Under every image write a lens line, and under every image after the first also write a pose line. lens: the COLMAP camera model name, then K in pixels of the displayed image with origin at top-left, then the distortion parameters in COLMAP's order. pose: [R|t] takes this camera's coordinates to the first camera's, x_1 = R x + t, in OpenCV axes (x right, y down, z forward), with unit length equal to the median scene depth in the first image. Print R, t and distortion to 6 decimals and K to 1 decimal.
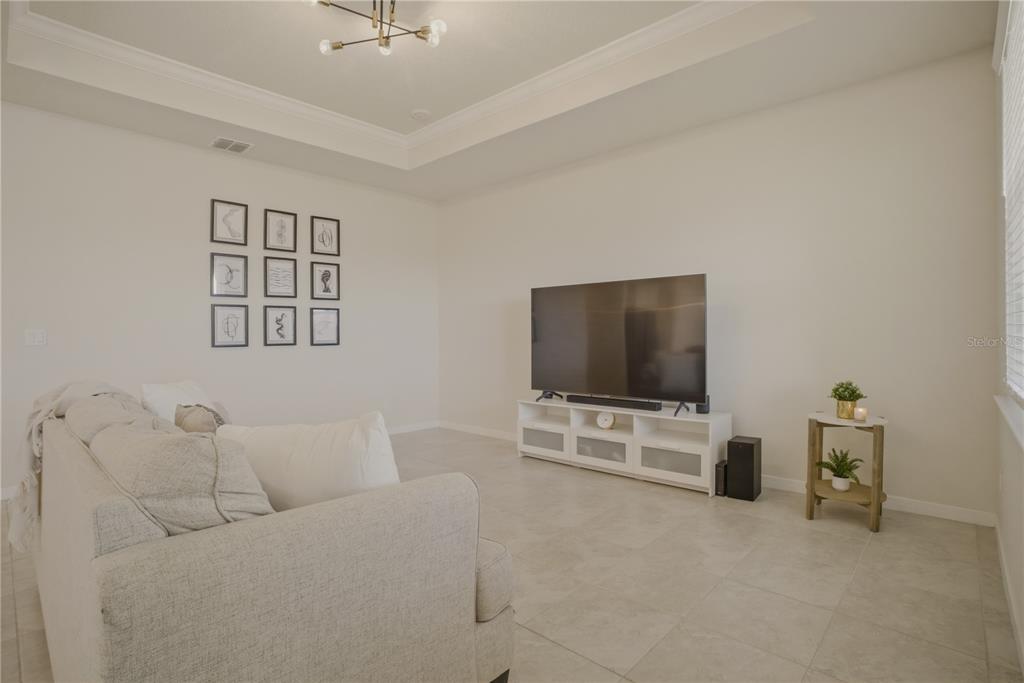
lens RADIAL K [[510.6, 0, 518.5], [0, 510.6, 328.5], [0, 0, 1]] dist [-0.065032, 0.028972]
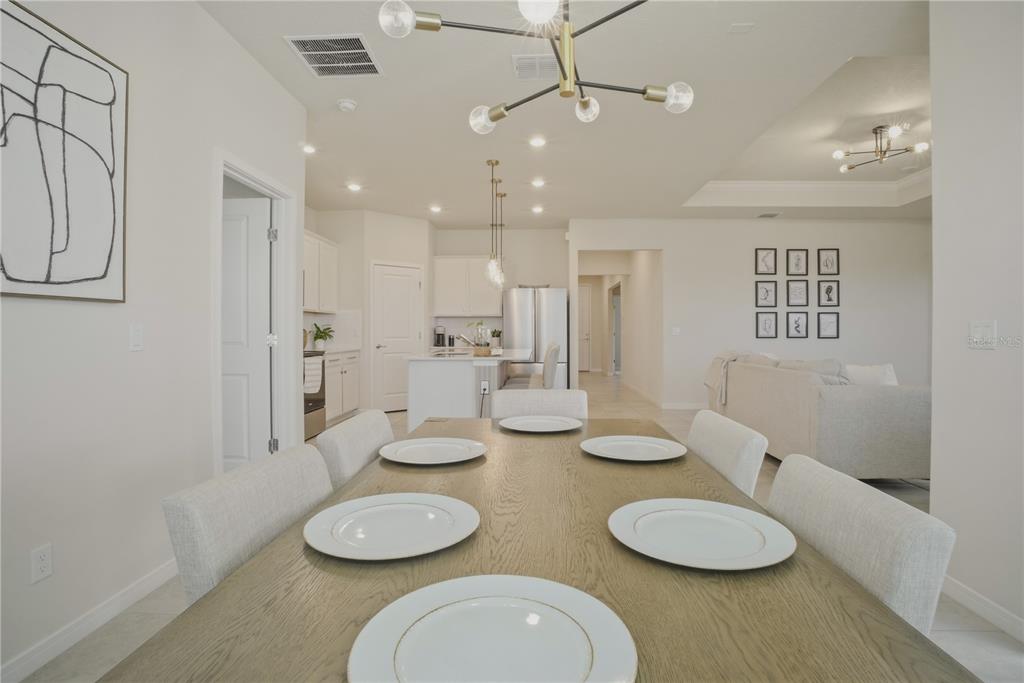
lens RADIAL K [[498.6, 0, 518.7], [0, 498.6, 333.6], [0, 0, 1]] dist [-0.063232, 0.026197]
pose [[0.644058, 0.009840, -0.764914, 0.117671], [0.001686, 0.999897, 0.014282, -0.001235], [0.764975, -0.010488, 0.643974, -0.599380]]
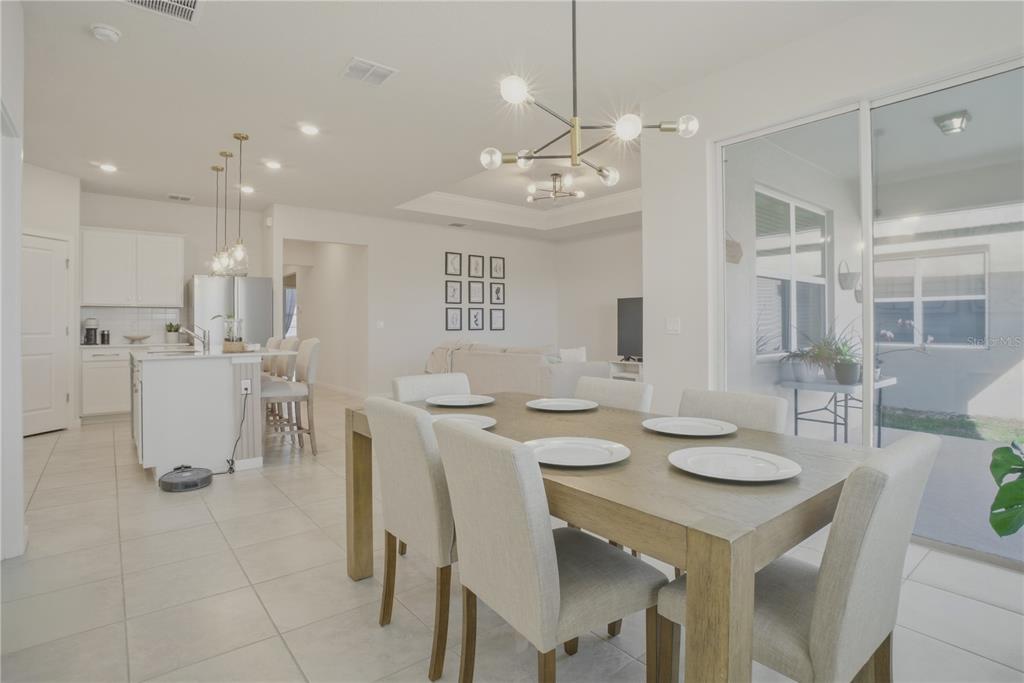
lens RADIAL K [[524.0, 0, 511.4], [0, 524.0, 323.2], [0, 0, 1]] dist [-0.068205, 0.032036]
pose [[0.988115, 0.003606, -0.153675, -0.059241], [-0.002867, 0.999983, 0.005027, -0.000406], [0.153690, -0.004527, 0.988109, -0.838101]]
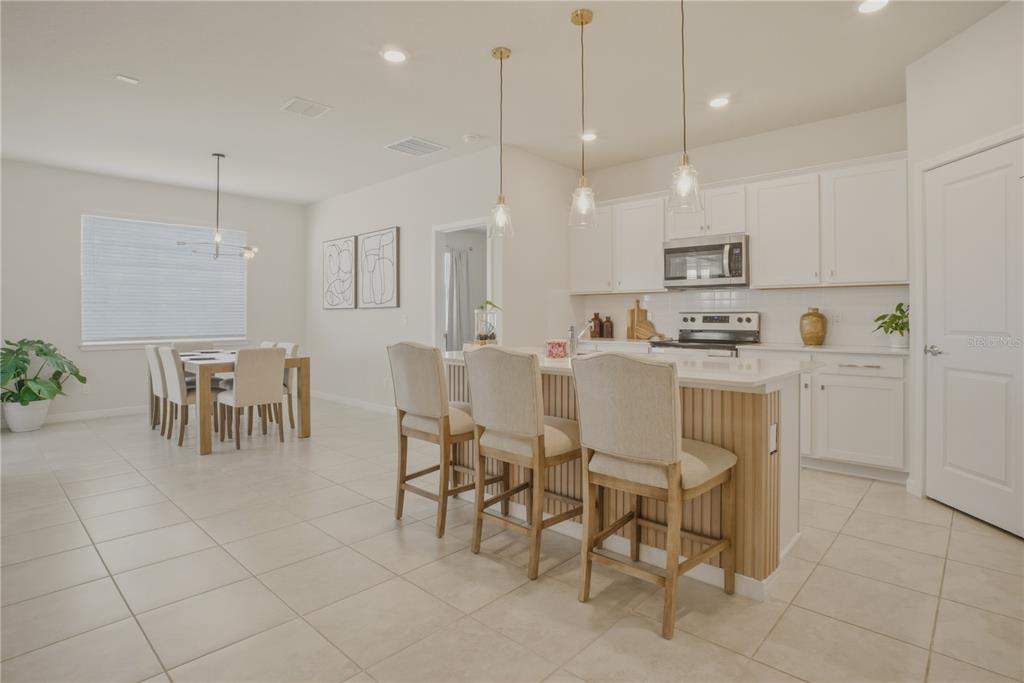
lens RADIAL K [[524.0, 0, 511.4], [0, 524.0, 323.2], [0, 0, 1]] dist [-0.068205, 0.032036]
pose [[-0.999891, 0.008451, 0.012127, -0.699249], [0.008519, 0.999948, 0.005519, 0.011080], [-0.012080, 0.005621, -0.999911, 0.661076]]
